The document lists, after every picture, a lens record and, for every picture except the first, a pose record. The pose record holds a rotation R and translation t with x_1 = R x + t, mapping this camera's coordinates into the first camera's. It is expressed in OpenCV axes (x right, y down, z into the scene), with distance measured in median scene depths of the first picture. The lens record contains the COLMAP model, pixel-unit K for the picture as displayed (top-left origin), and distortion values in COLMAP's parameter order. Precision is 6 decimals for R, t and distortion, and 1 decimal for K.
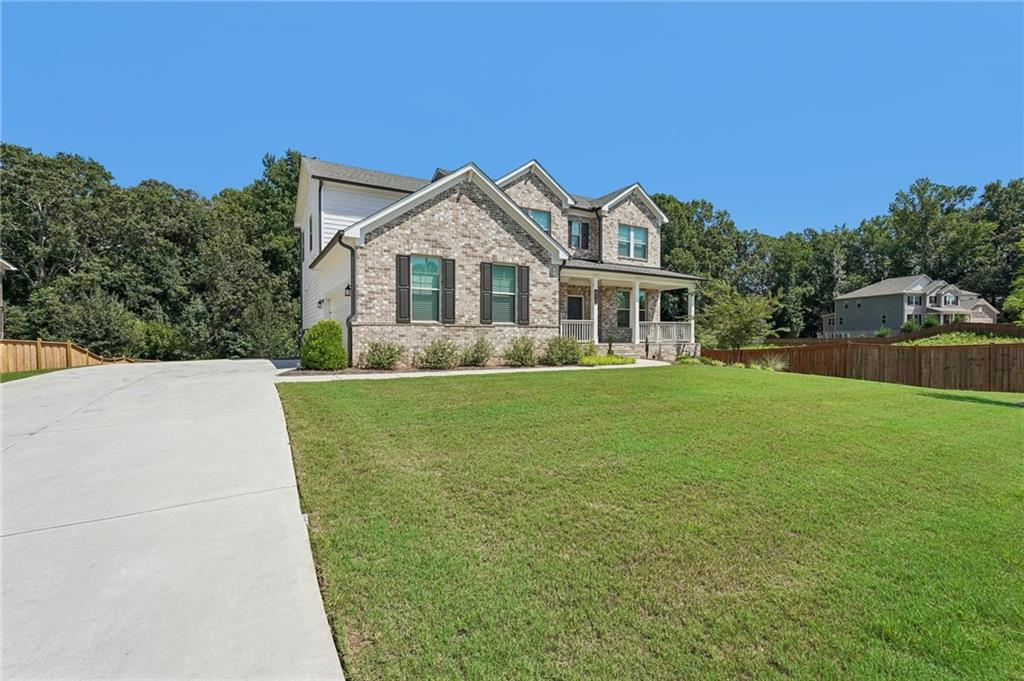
lens RADIAL K [[456.7, 0, 512.0], [0, 456.7, 340.5], [0, 0, 1]] dist [-0.001804, 0.006208]
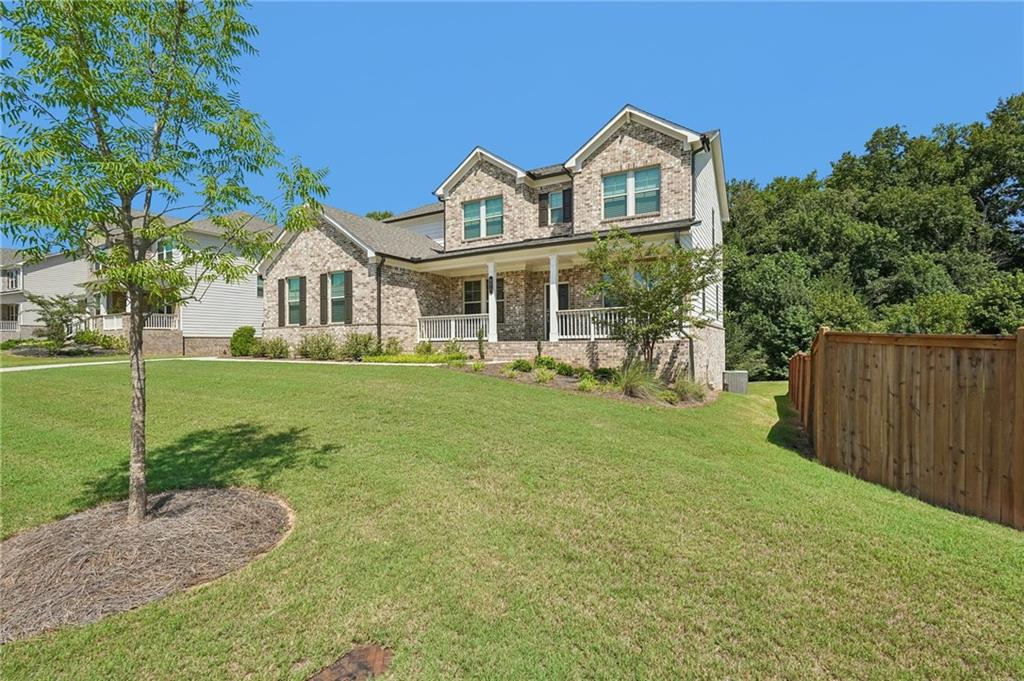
lens RADIAL K [[456.7, 0, 512.0], [0, 456.7, 340.5], [0, 0, 1]] dist [-0.001804, 0.006208]
pose [[0.502145, -0.010721, -0.864717, 1.166461], [0.001463, 0.999932, -0.011548, 0.020731], [0.864782, 0.004534, 0.502127, 0.765620]]
